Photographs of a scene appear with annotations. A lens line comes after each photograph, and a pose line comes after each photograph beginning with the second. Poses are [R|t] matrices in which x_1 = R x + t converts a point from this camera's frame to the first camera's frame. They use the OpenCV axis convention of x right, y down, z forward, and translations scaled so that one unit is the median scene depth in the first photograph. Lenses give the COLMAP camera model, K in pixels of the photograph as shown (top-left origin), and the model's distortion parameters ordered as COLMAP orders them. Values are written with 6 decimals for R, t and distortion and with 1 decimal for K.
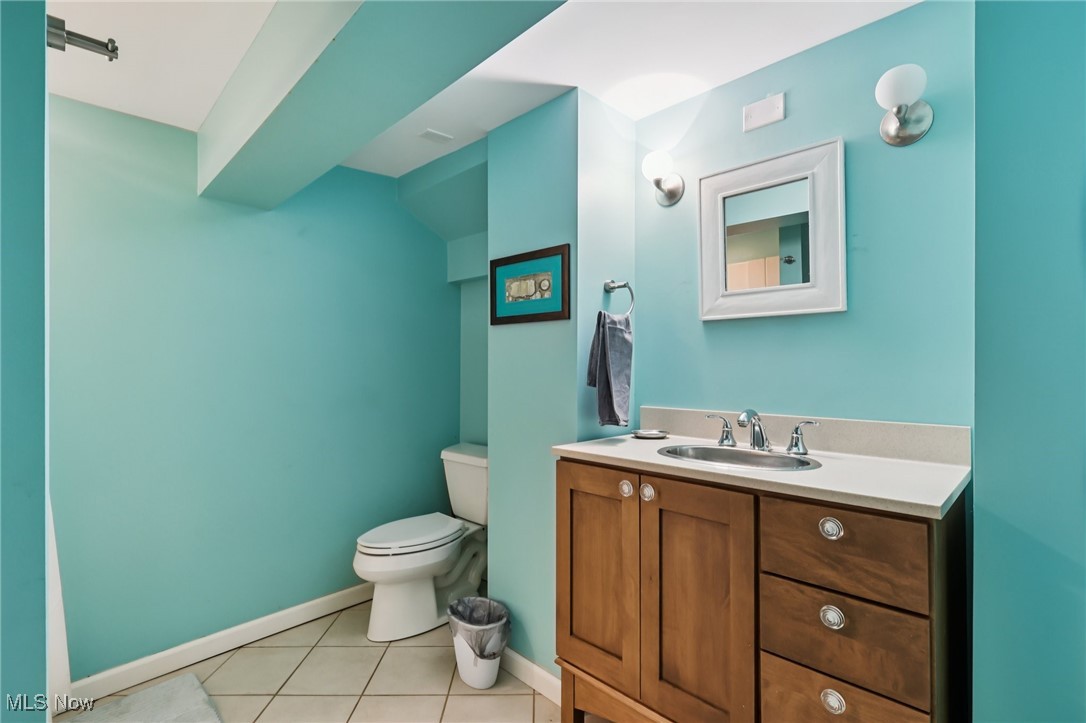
lens RADIAL K [[503.9, 0, 541.2], [0, 503.9, 362.6], [0, 0, 1]] dist [-0.001758, 0.001018]
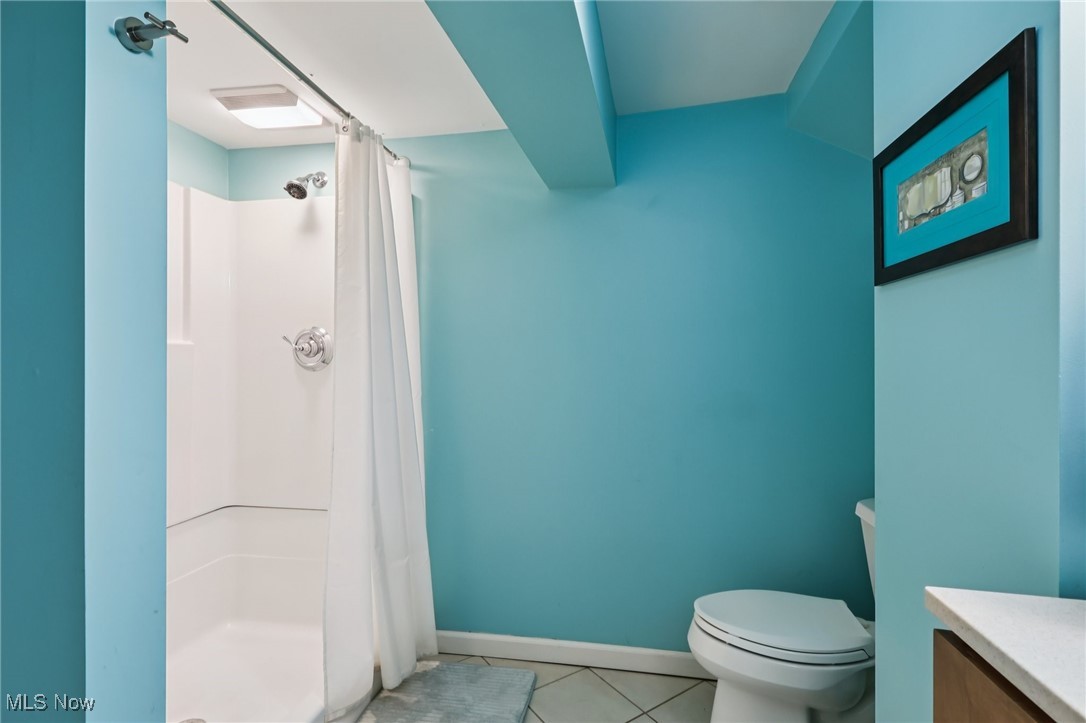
lens RADIAL K [[503.9, 0, 543.0], [0, 503.9, 357.6], [0, 0, 1]] dist [-0.001758, 0.001018]
pose [[0.544325, -0.005197, -0.838858, 0.151443], [0.008179, 0.999966, -0.000888, -0.004601], [0.838834, -0.006378, 0.544349, 0.471530]]
